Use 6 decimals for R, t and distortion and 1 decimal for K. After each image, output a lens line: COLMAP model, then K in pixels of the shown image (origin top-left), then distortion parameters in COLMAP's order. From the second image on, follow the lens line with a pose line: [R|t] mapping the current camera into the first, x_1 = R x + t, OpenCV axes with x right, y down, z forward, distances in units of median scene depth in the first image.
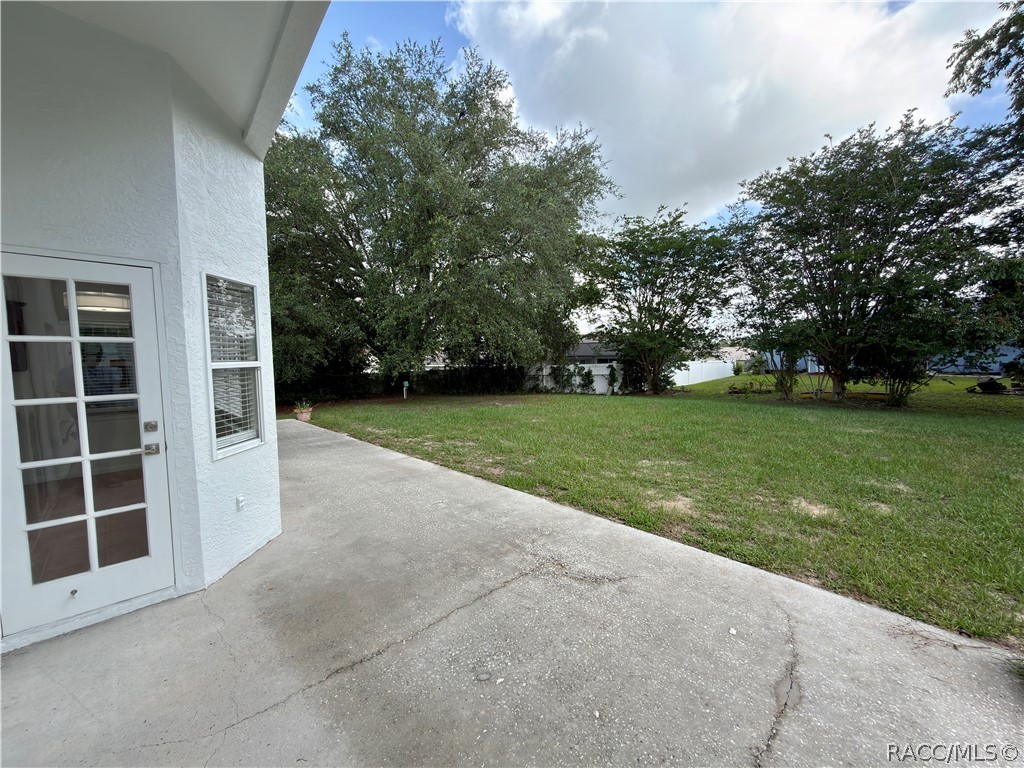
lens RADIAL K [[408.9, 0, 513.6], [0, 408.9, 384.3], [0, 0, 1]] dist [-0.002196, 0.000197]
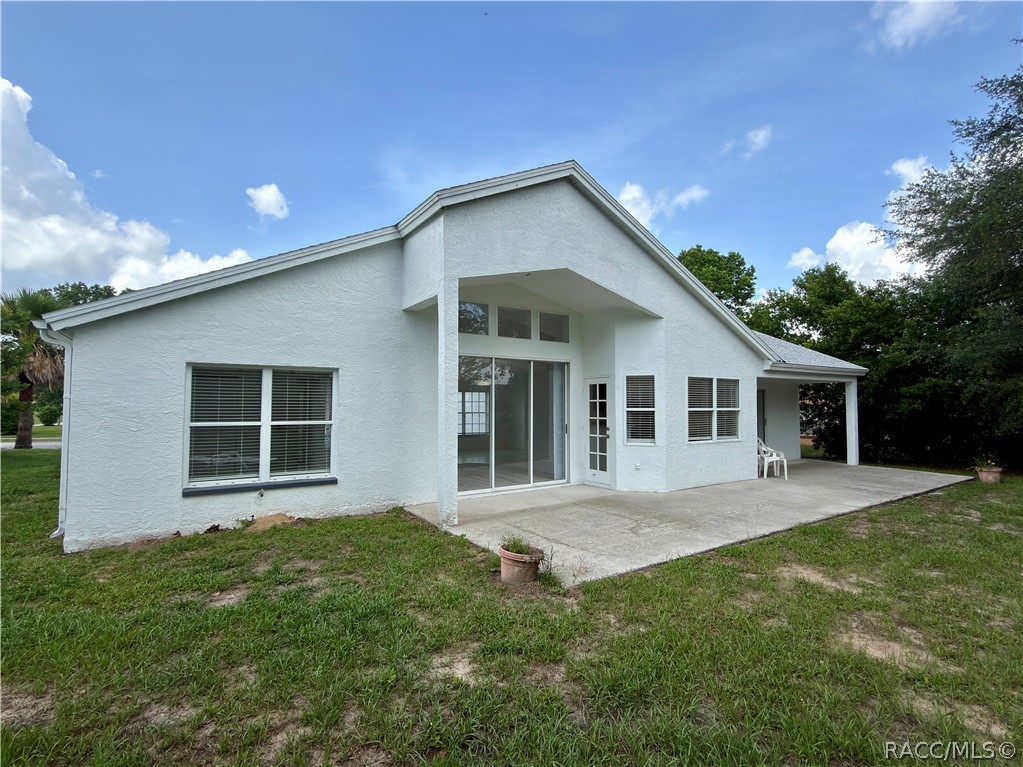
lens RADIAL K [[491.0, 0, 512.0], [0, 491.0, 381.1], [0, 0, 1]] dist [-0.014367, -0.001369]
pose [[-0.176167, -0.032343, -0.983829, 2.616723], [-0.068674, 0.997429, -0.020493, -0.116703], [0.981962, 0.063953, -0.177935, 0.844666]]
